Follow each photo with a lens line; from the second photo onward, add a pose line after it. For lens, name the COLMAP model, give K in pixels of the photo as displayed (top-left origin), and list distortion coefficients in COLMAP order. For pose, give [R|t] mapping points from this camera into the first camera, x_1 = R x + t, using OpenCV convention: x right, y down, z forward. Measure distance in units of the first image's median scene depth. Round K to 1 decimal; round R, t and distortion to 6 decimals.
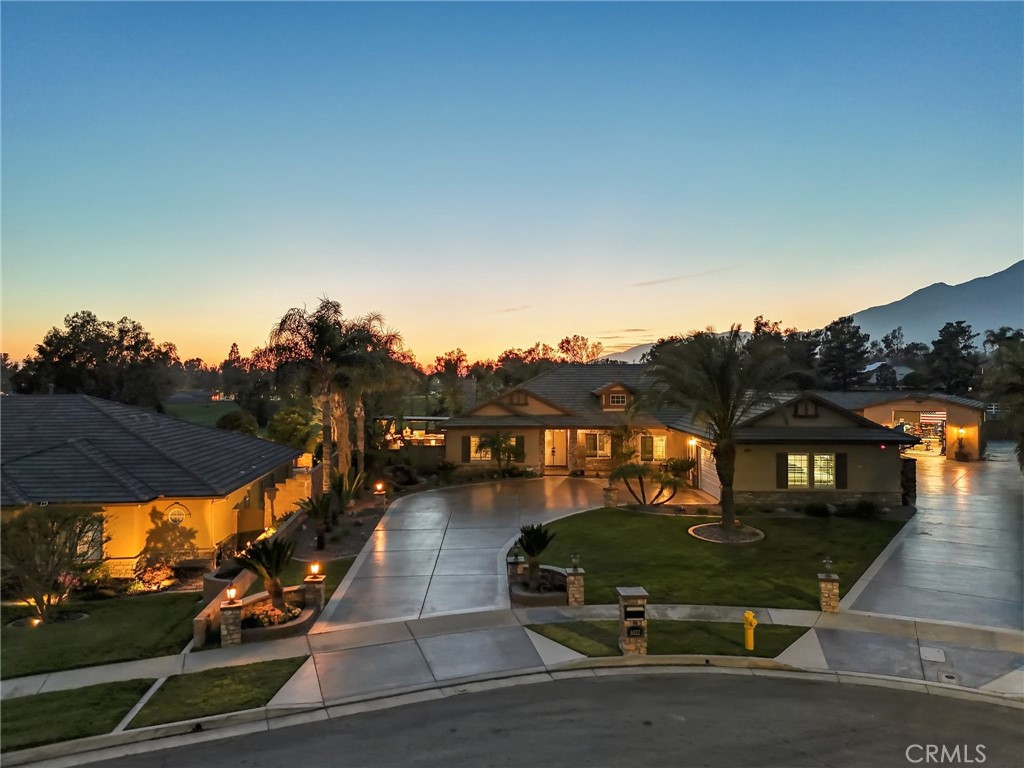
lens RADIAL K [[706.8, 0, 516.8], [0, 706.8, 385.6], [0, 0, 1]] dist [0.034816, -0.004308]
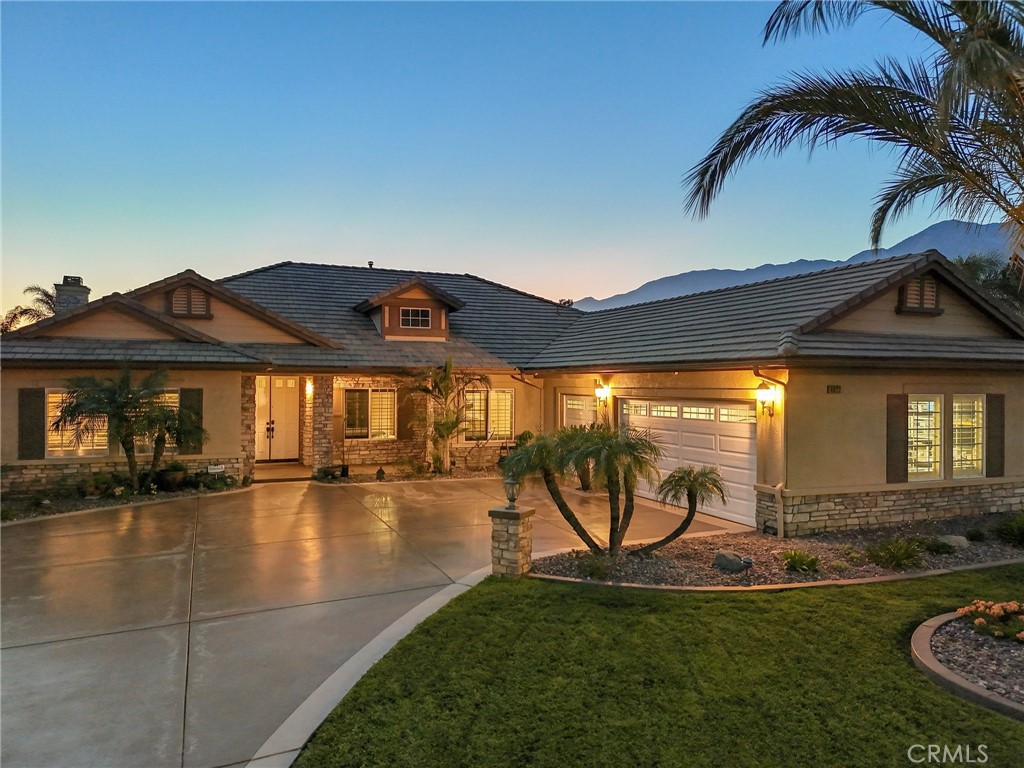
lens RADIAL K [[706.8, 0, 516.8], [0, 706.8, 385.6], [0, 0, 1]] dist [0.034816, -0.004308]
pose [[0.908734, 0.004950, 0.417346, 0.003918], [-0.005049, 0.999987, -0.000868, 0.069362], [-0.417345, -0.001319, 0.908747, 0.551277]]
